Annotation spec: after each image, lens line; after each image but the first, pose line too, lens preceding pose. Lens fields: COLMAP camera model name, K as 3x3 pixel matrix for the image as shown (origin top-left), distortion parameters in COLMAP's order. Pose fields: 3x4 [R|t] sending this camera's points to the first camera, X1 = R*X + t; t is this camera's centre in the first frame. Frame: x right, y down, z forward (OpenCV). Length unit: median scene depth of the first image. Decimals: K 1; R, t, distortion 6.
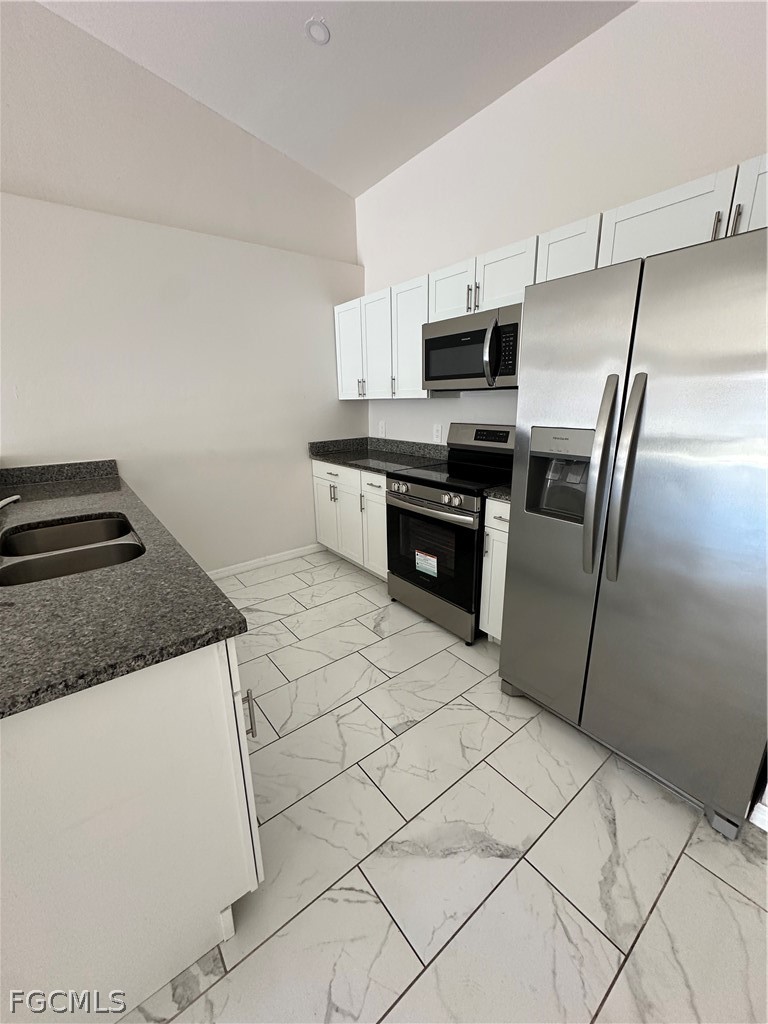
lens RADIAL K [[407.6, 0, 384.0], [0, 407.6, 512.0], [0, 0, 1]] dist [-0.002855, -0.000215]
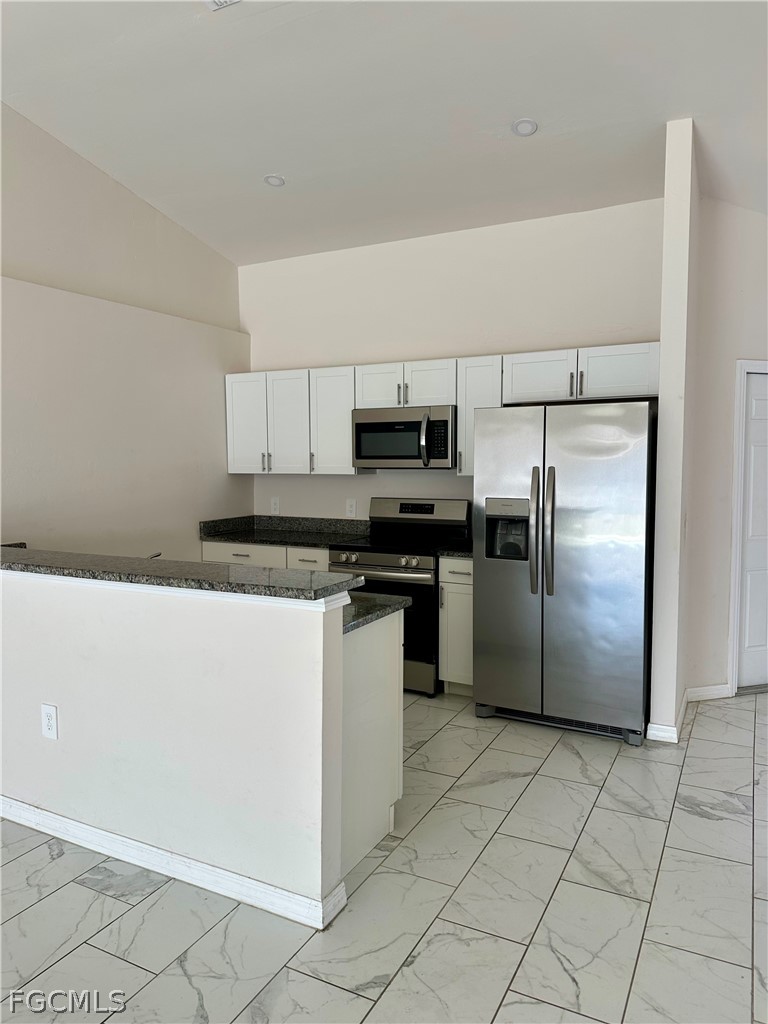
lens RADIAL K [[698.7, 0, 384.0], [0, 698.7, 512.0], [0, 0, 1]] dist [0.094878, -0.126451]
pose [[0.905673, -0.015933, 0.423677, -0.643373], [0.100587, 0.978838, -0.178210, 0.155696], [-0.411872, 0.204017, 0.888110, -0.663380]]
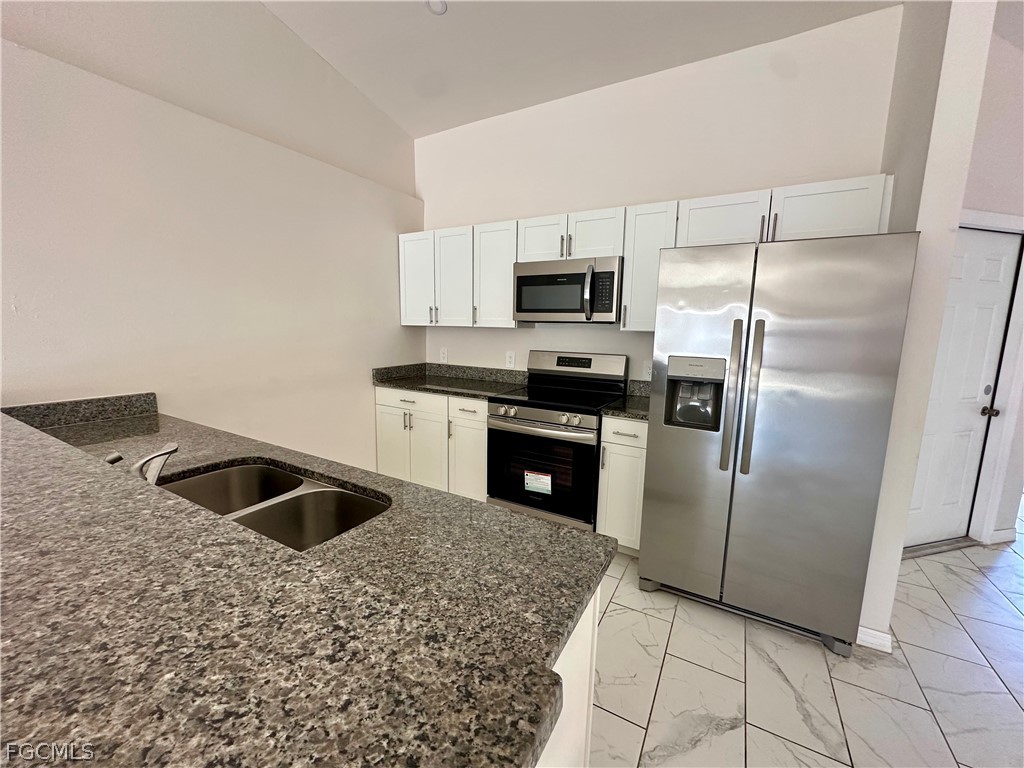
lens RADIAL K [[407.6, 0, 512.0], [0, 407.6, 384.0], [0, 0, 1]] dist [-0.002855, -0.000215]
pose [[0.922657, -0.021440, 0.385024, -0.351006], [0.069871, 0.991222, -0.112239, -0.011516], [-0.379238, 0.130460, 0.916056, 0.034003]]
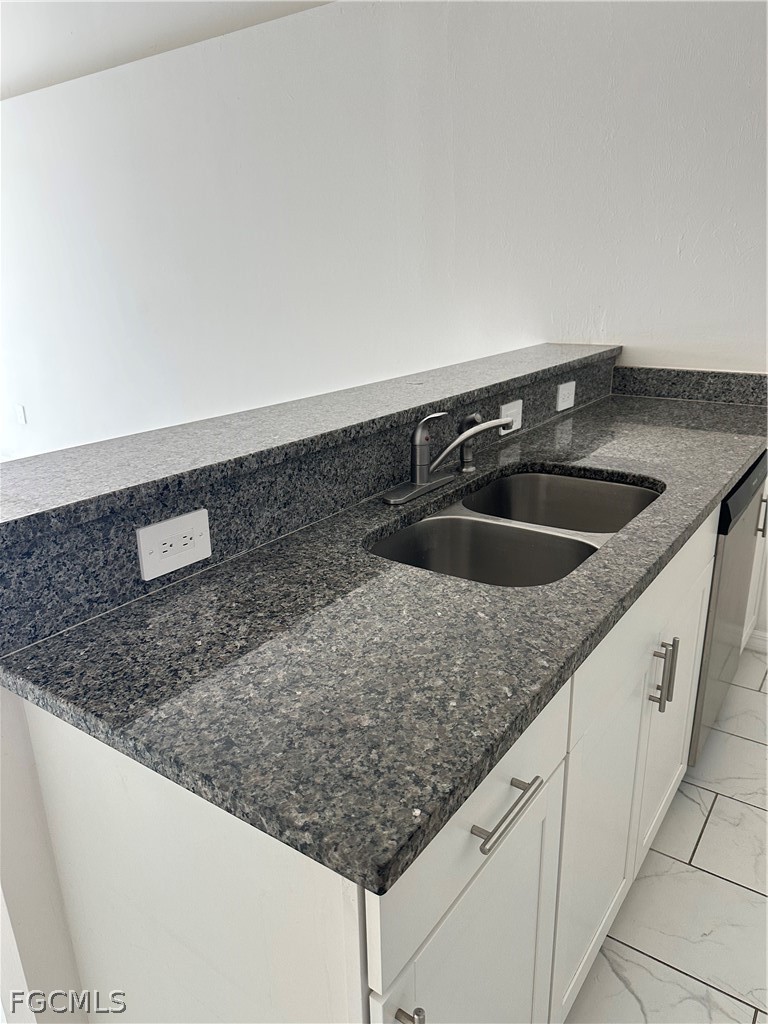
lens RADIAL K [[698.7, 0, 384.0], [0, 698.7, 512.0], [0, 0, 1]] dist [0.094878, -0.126451]
pose [[0.279614, 0.315080, -0.906940, 0.055673], [-0.236091, 0.938179, 0.253144, -0.077984], [0.930633, 0.143337, 0.336715, 0.264201]]
